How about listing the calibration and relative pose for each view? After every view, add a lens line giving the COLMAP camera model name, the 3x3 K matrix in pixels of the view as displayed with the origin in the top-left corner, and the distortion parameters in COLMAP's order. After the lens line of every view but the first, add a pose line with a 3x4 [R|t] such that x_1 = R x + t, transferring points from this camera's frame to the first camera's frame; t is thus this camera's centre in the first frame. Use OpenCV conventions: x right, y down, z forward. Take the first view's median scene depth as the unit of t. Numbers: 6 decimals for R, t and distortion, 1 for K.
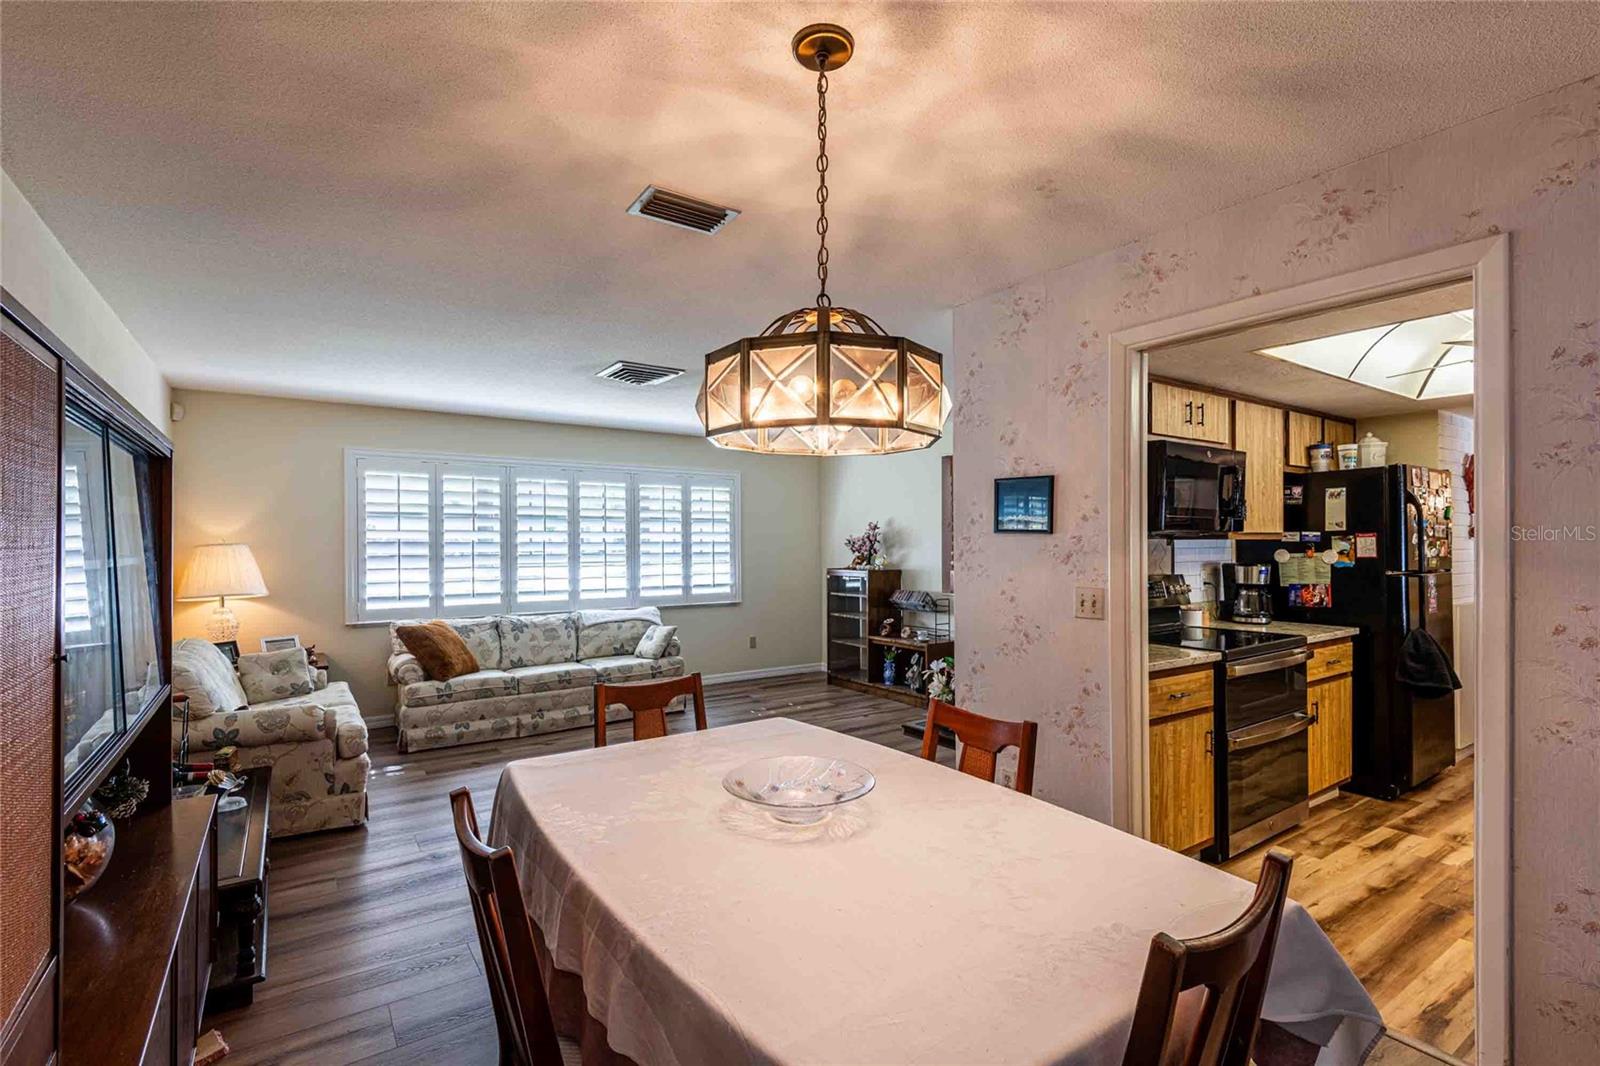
lens RADIAL K [[749.8, 0, 807.0], [0, 749.8, 543.7], [0, 0, 1]] dist [0.044835, -0.038829]
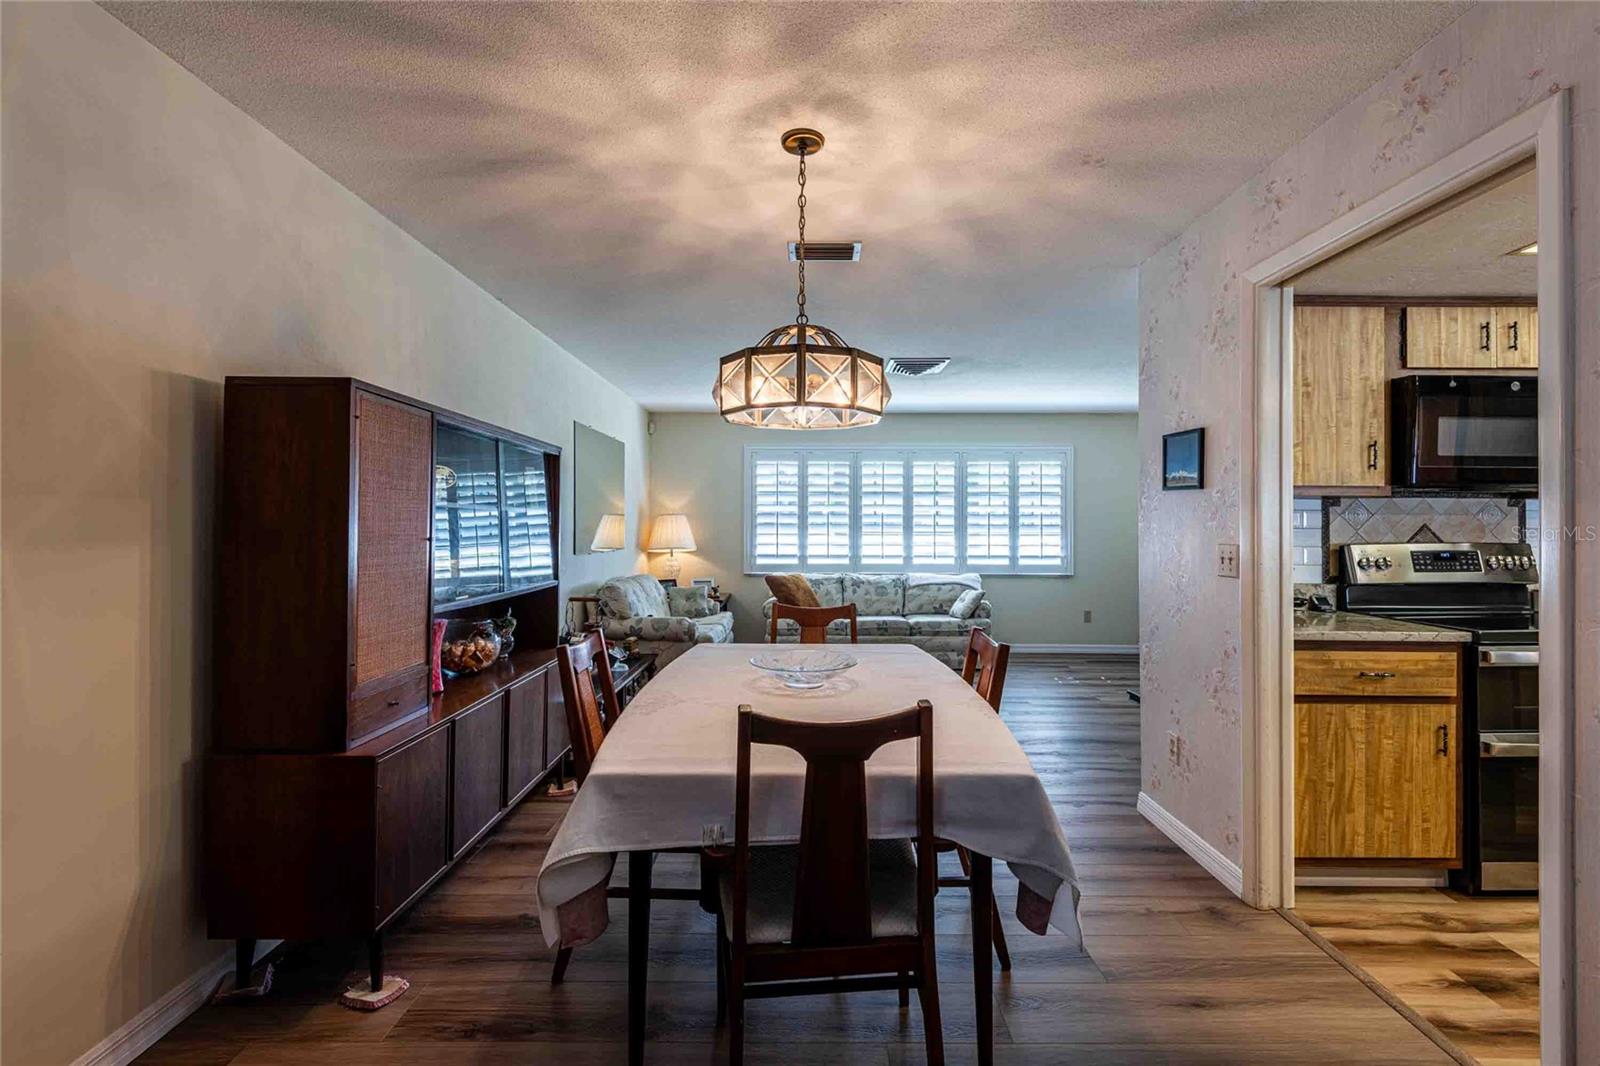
lens RADIAL K [[736.4, 0, 775.6], [0, 736.4, 522.4], [0, 0, 1]] dist [0.032981, -0.020747]
pose [[0.806786, 0.003345, -0.590834, 0.220704], [-0.006966, 0.999968, -0.003850, 0.018237], [0.590803, 0.007222, 0.806784, -0.040879]]
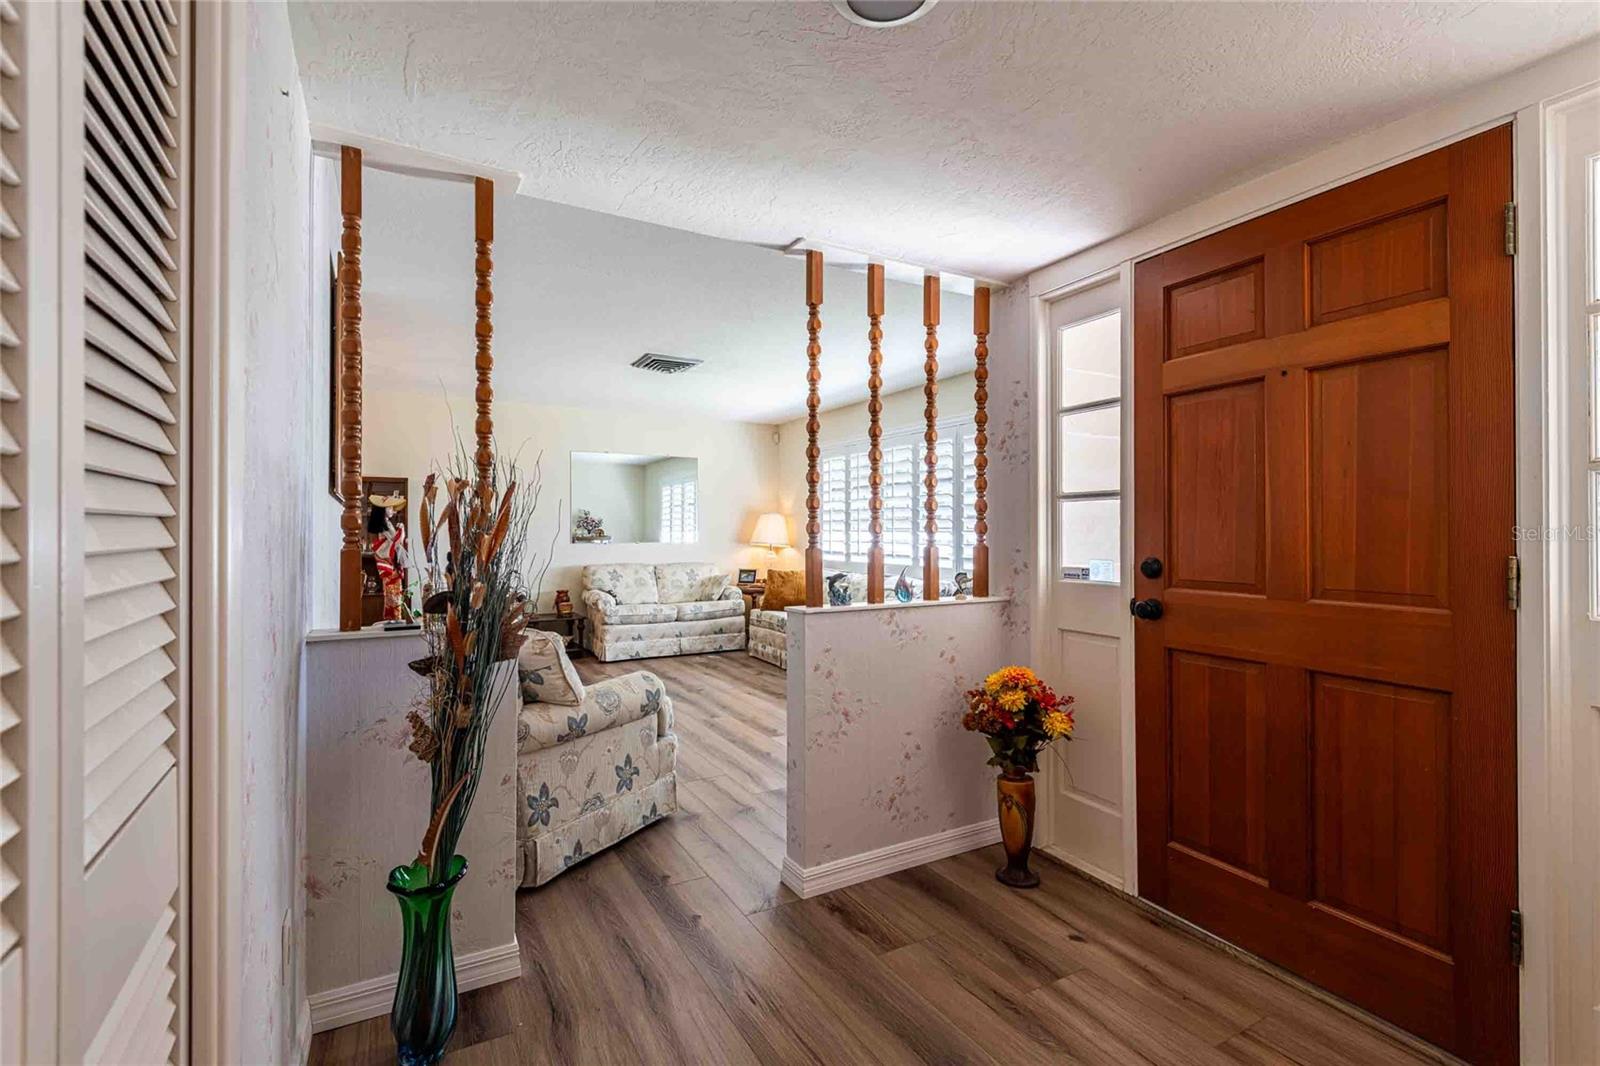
lens RADIAL K [[736.4, 0, 775.6], [0, 736.4, 522.4], [0, 0, 1]] dist [0.032981, -0.020747]
pose [[-0.095828, -0.004354, -0.995388, 0.735029], [0.000712, 0.999990, -0.004442, 0.024839], [0.995398, -0.001135, -0.095824, 1.017698]]
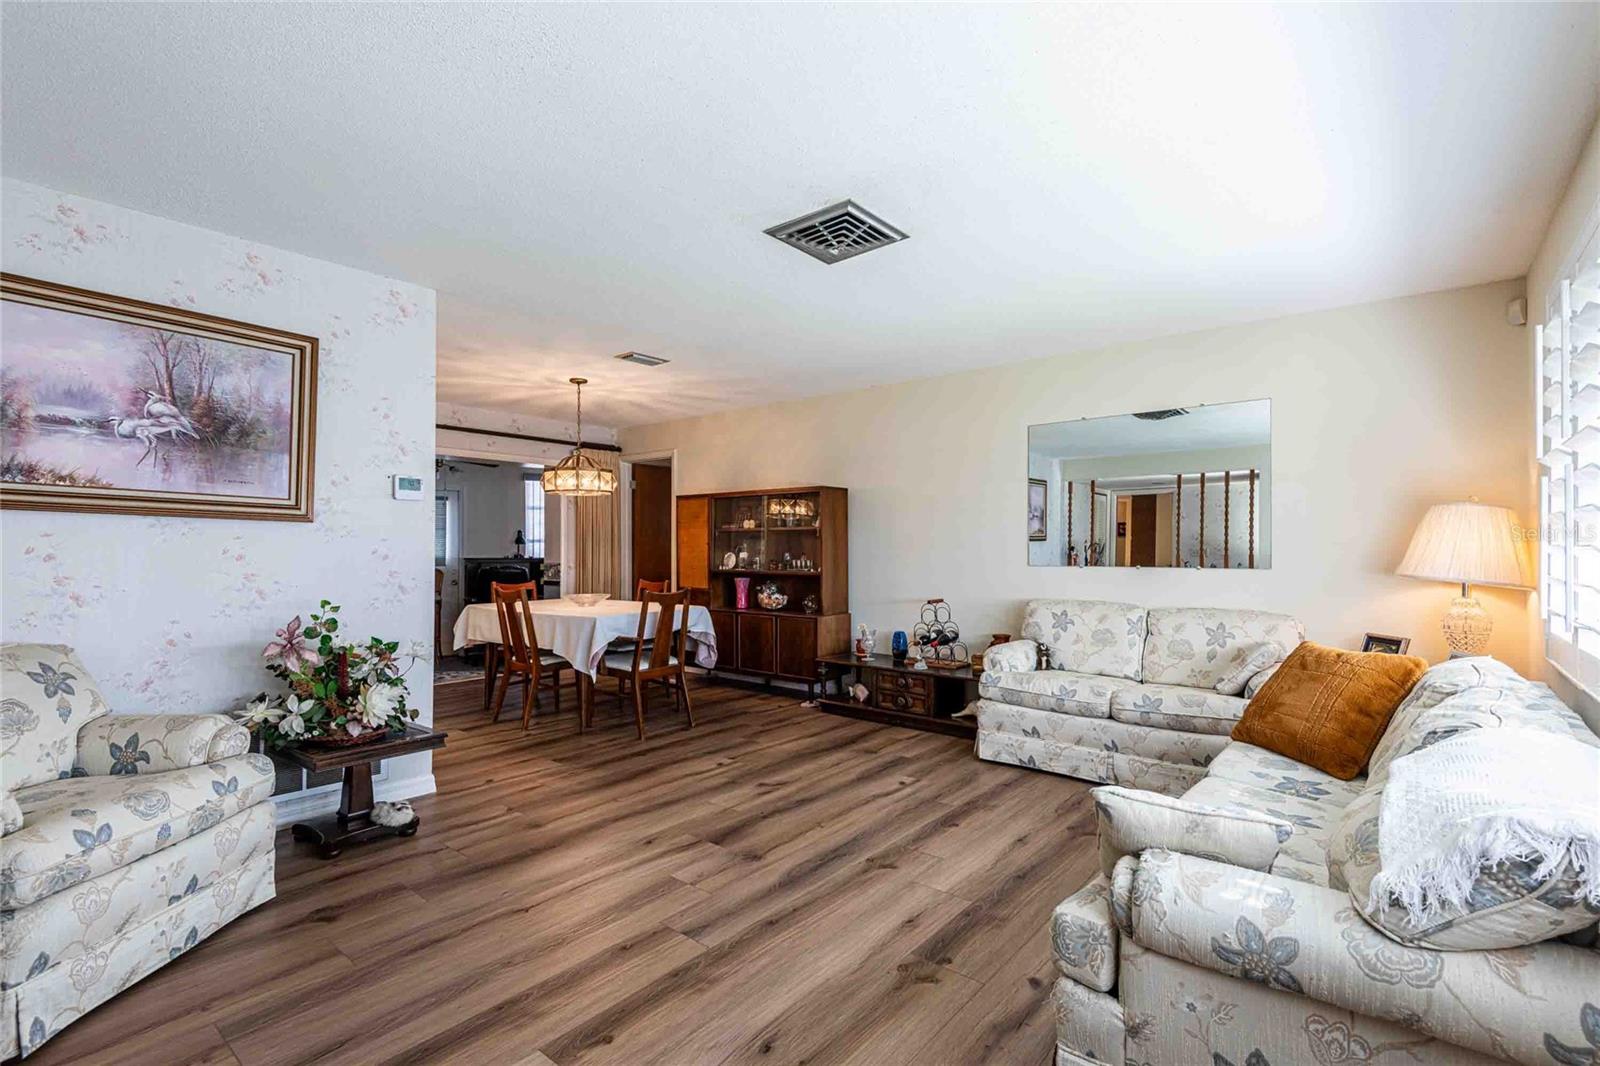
lens RADIAL K [[722.4, 0, 834.3], [0, 722.4, 543.5], [0, 0, 1]] dist [0.044529, -0.032344]
pose [[-0.952788, 0.002979, -0.303623, -0.017126], [0.003689, 0.999992, -0.001764, 0.030743], [0.303615, -0.002801, -0.952791, 1.257819]]
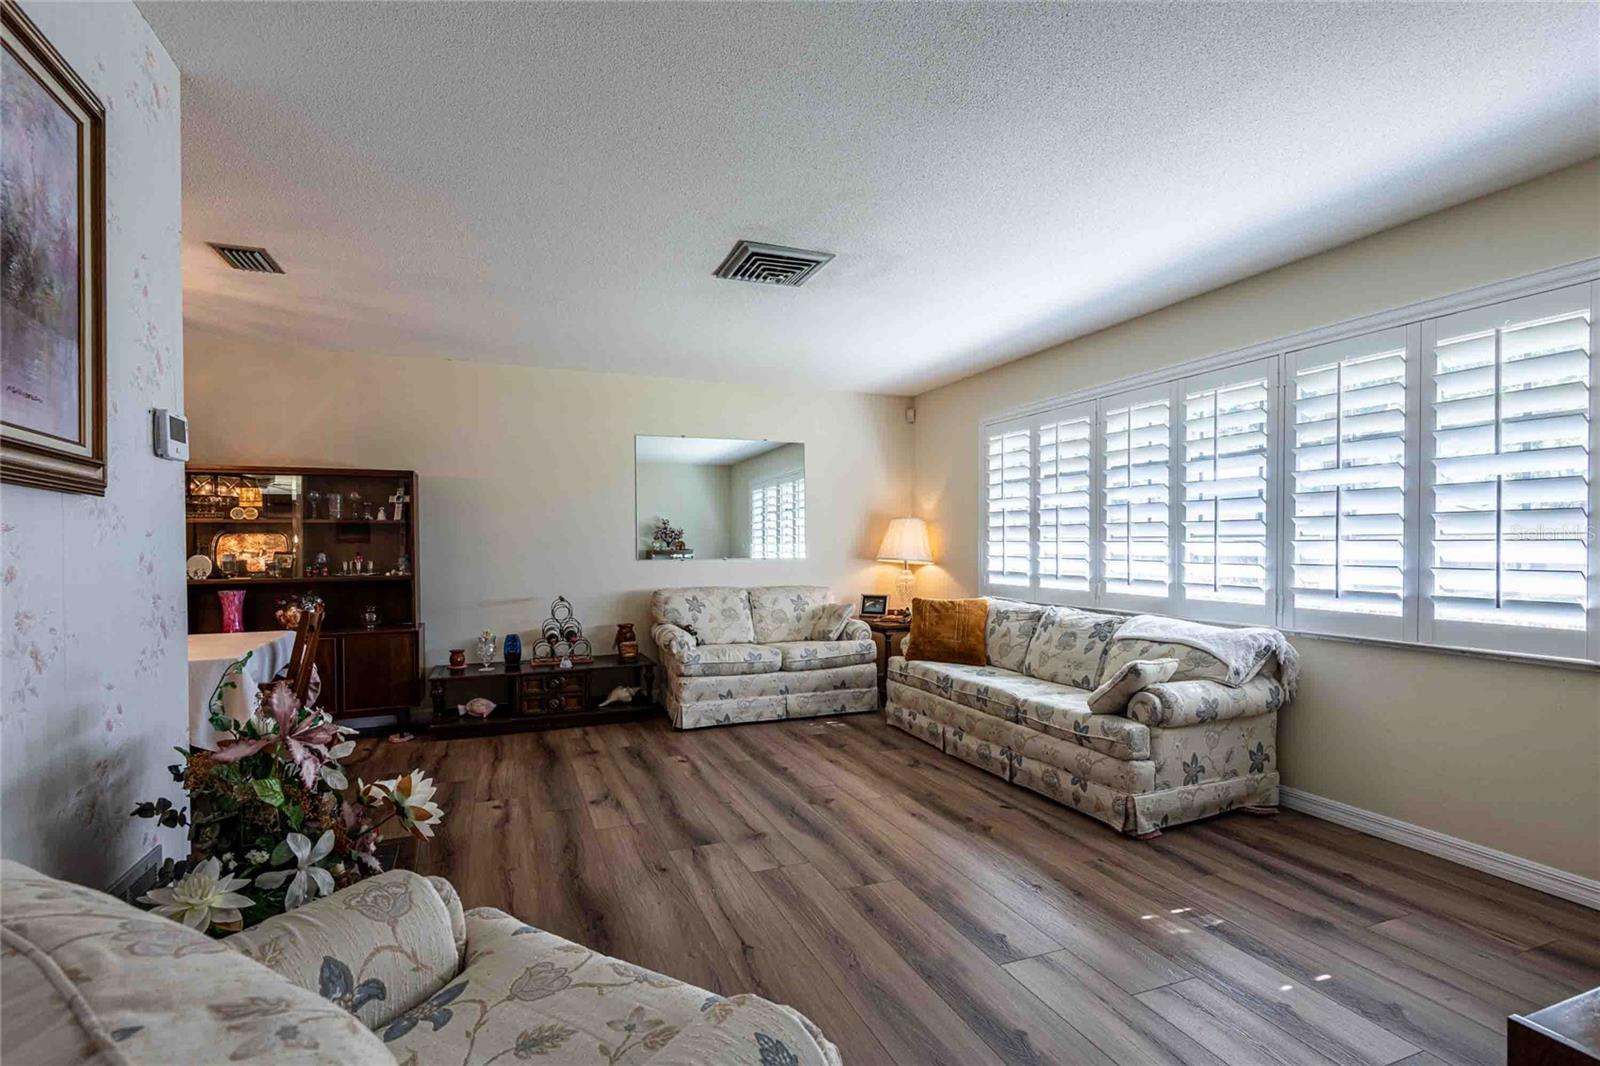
lens RADIAL K [[723.9, 0, 746.8], [0, 723.9, 541.1], [0, 0, 1]] dist [0.036314, -0.000057]
pose [[-0.244337, 0.004679, -0.969679, 0.375425], [0.005478, 0.999979, 0.003445, 0.028559], [0.969675, -0.004470, -0.244357, 0.909770]]
